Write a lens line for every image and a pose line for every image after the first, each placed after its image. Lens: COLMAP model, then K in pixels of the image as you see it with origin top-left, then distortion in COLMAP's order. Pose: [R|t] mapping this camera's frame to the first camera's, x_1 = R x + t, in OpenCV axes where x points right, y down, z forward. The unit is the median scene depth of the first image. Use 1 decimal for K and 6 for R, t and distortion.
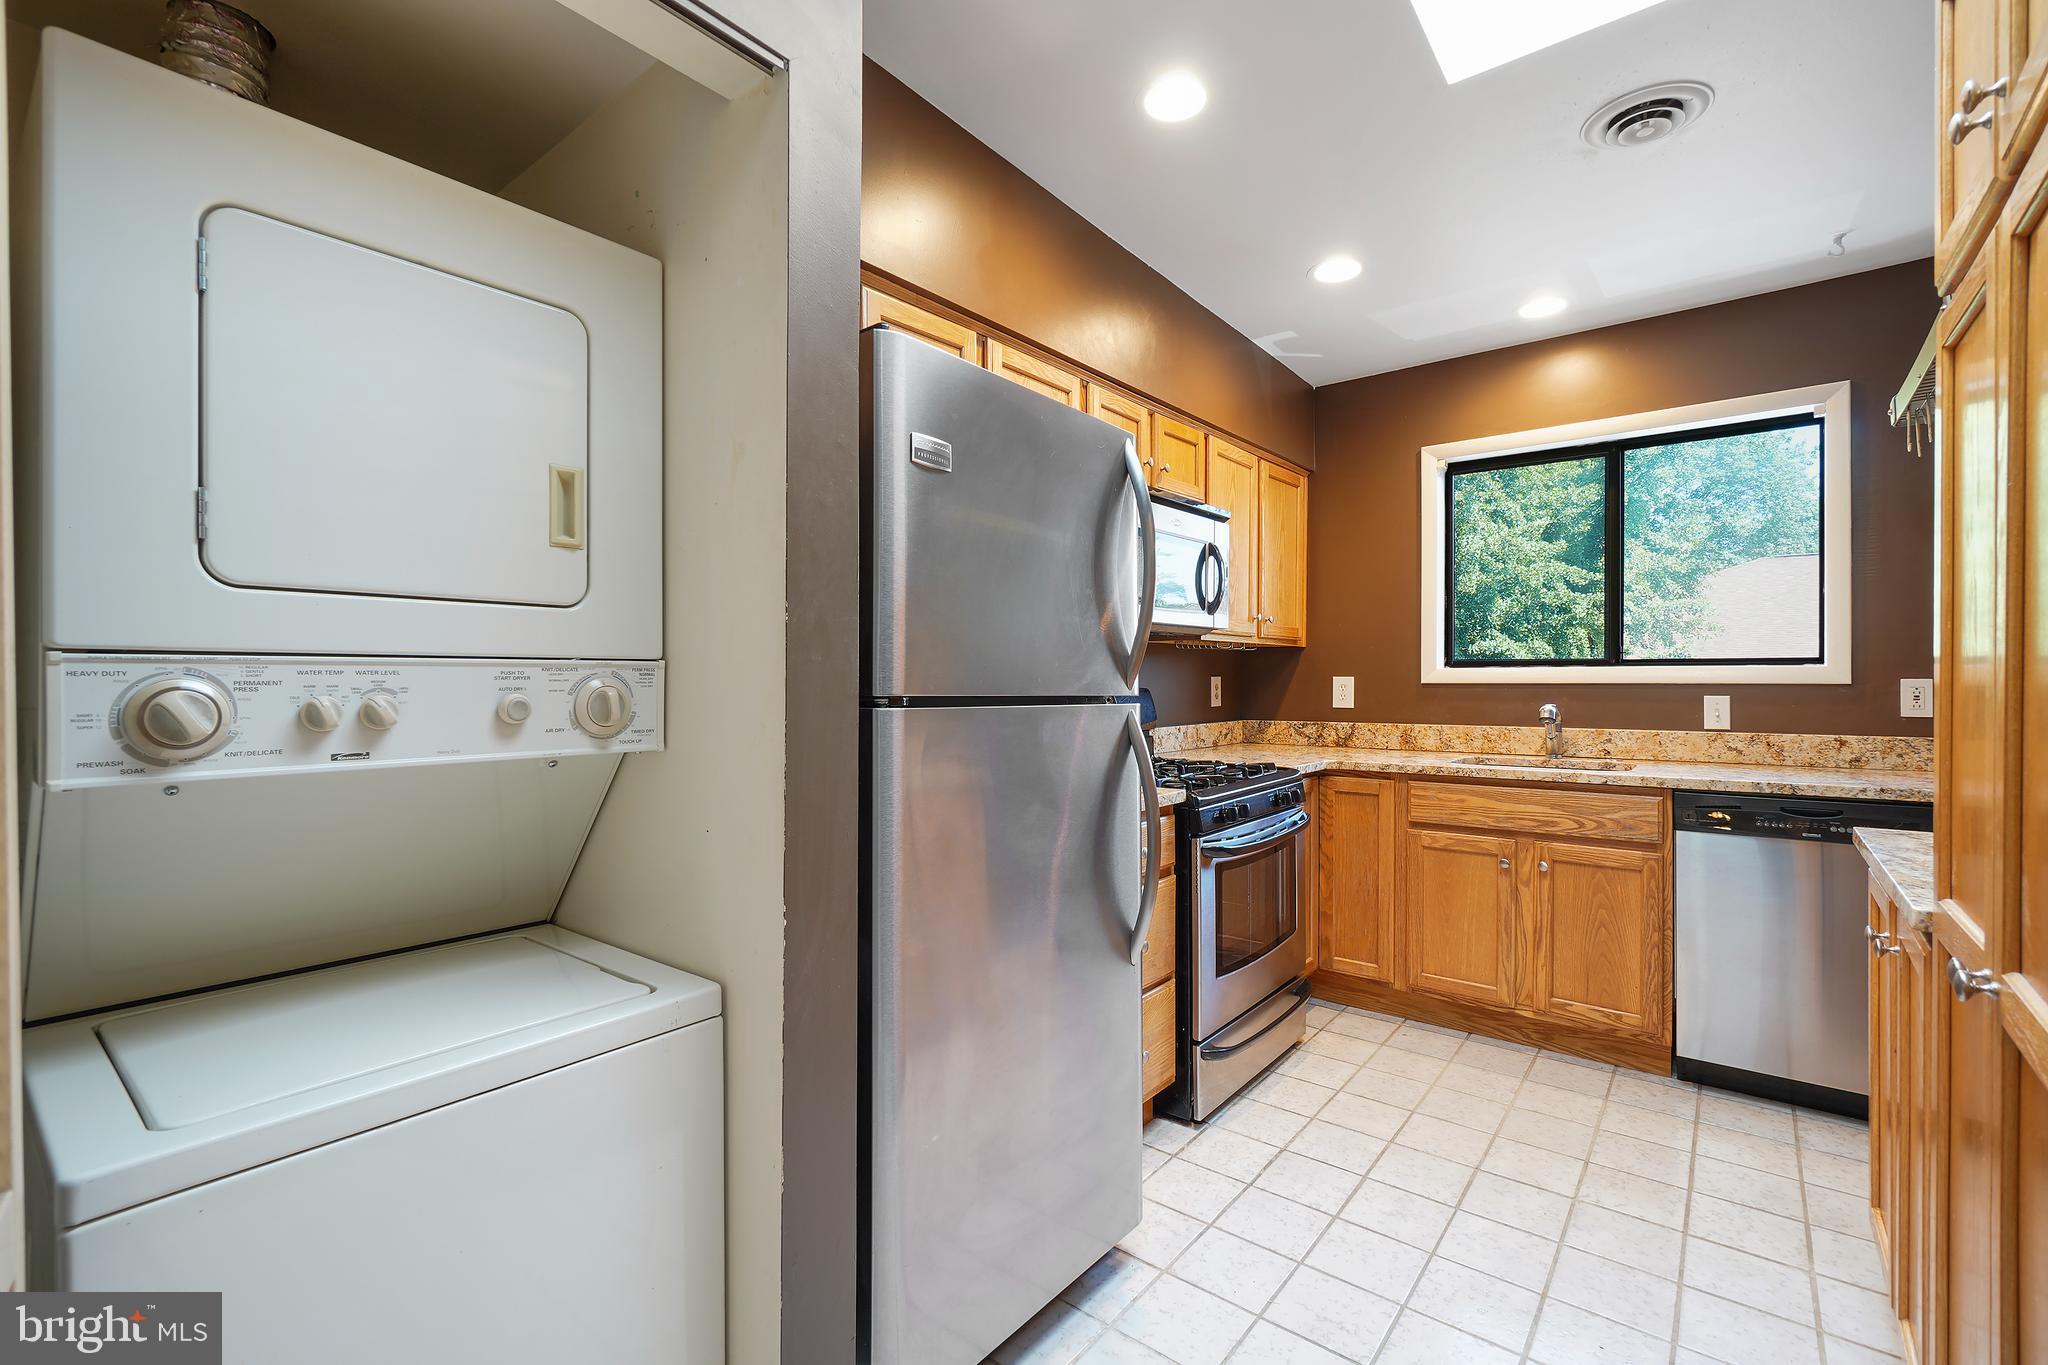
lens RADIAL K [[891.0, 0, 1008.7], [0, 891.0, 675.6], [0, 0, 1]] dist [-0.011409, 0.005540]
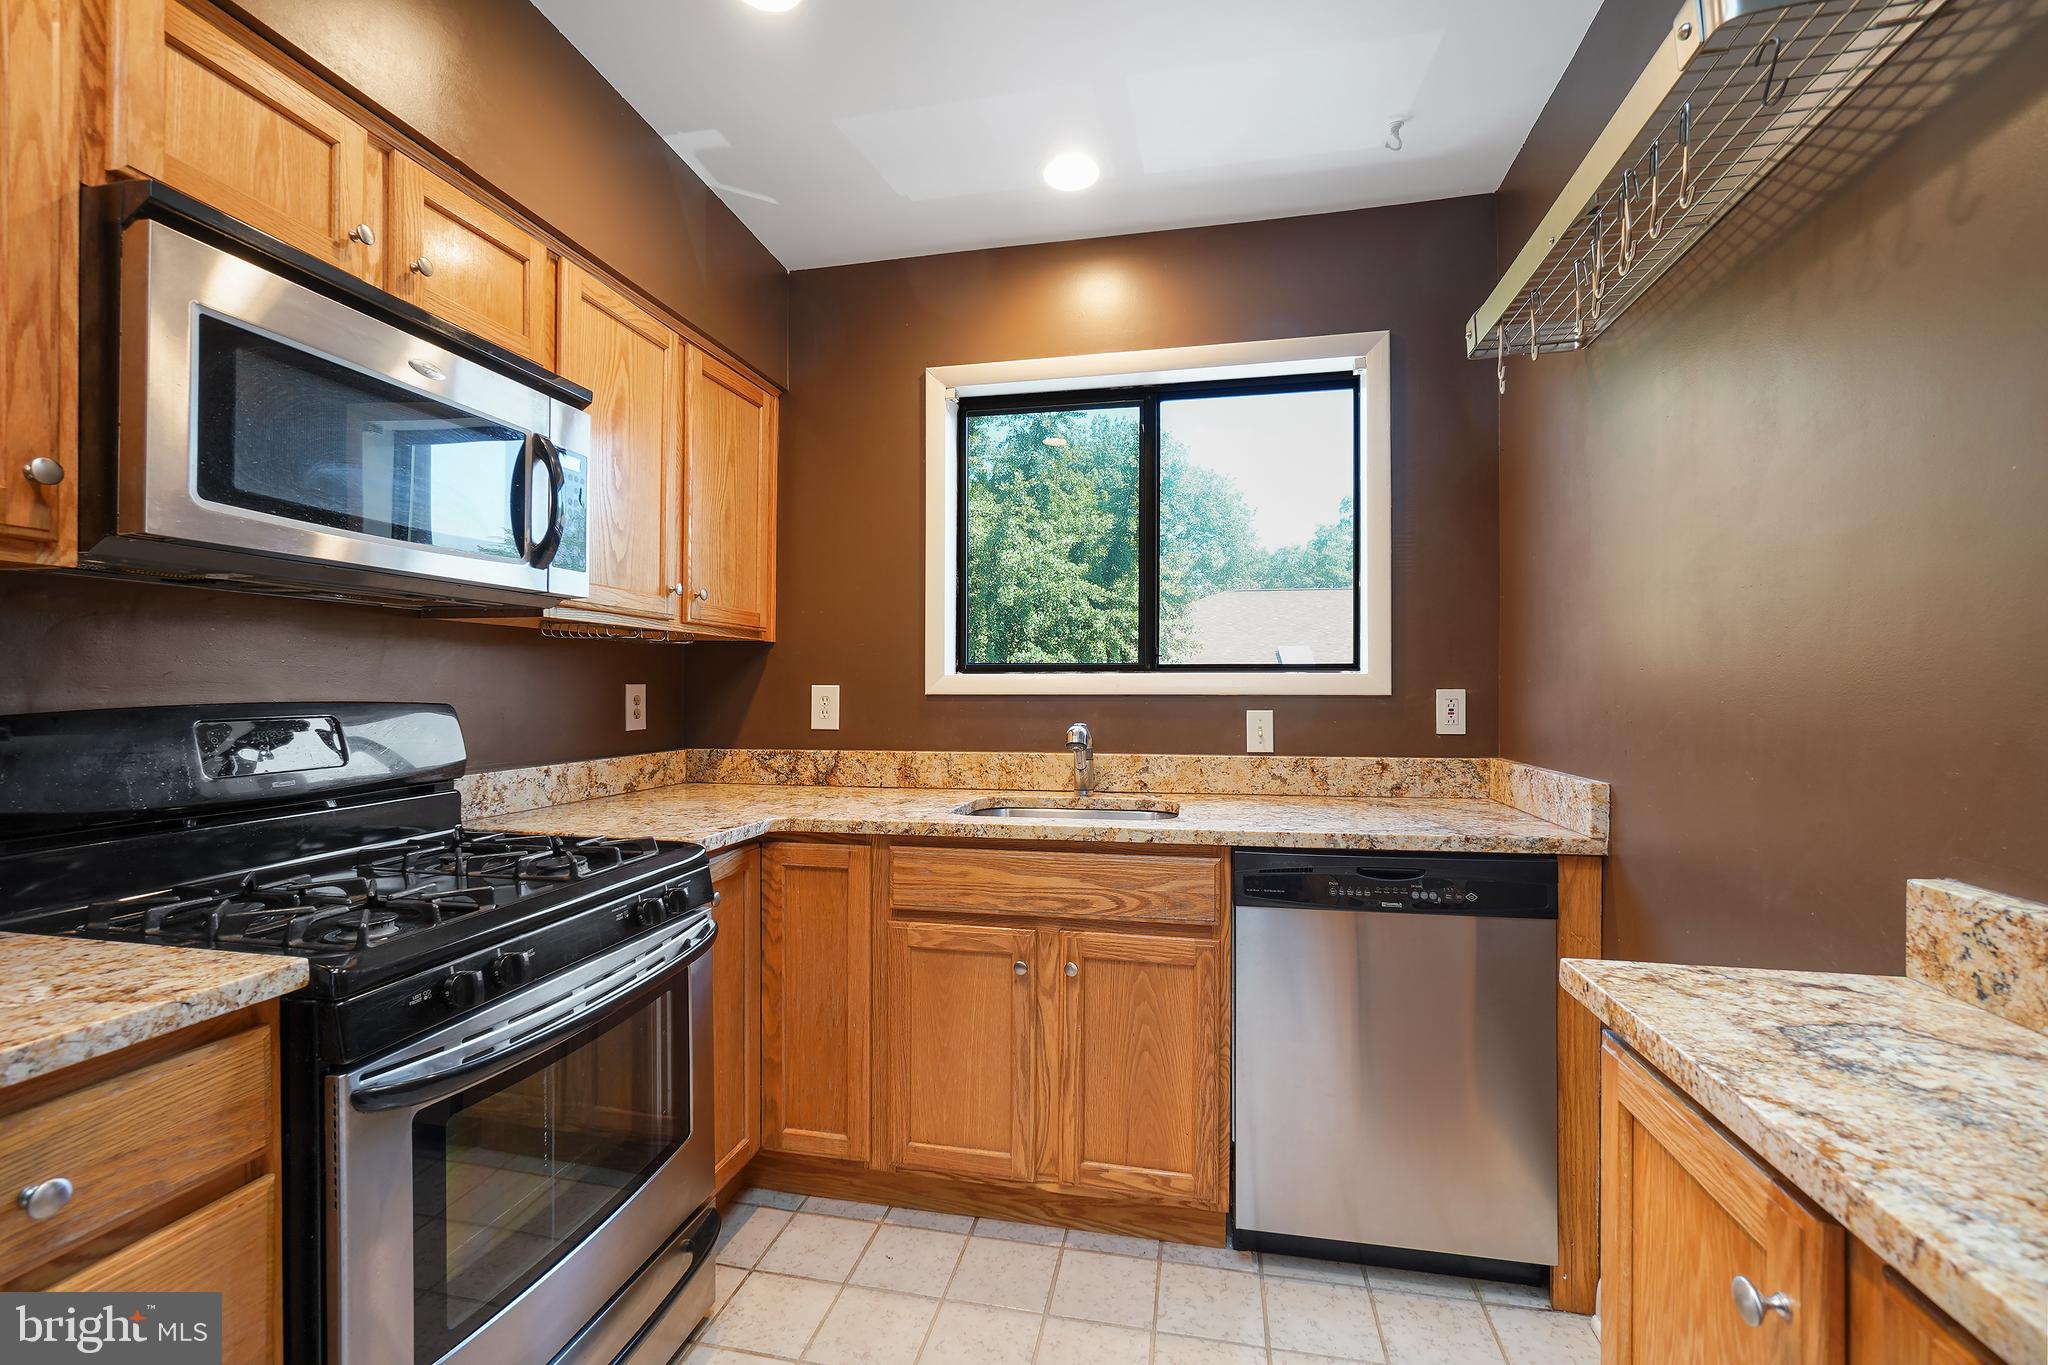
lens RADIAL K [[891.0, 0, 995.1], [0, 891.0, 680.1], [0, 0, 1]] dist [-0.011409, 0.005540]
pose [[0.897150, 0.005311, 0.441693, 0.237035], [-0.002534, 0.999973, -0.006878, 0.002390], [-0.441718, 0.005051, 0.897140, 0.395175]]
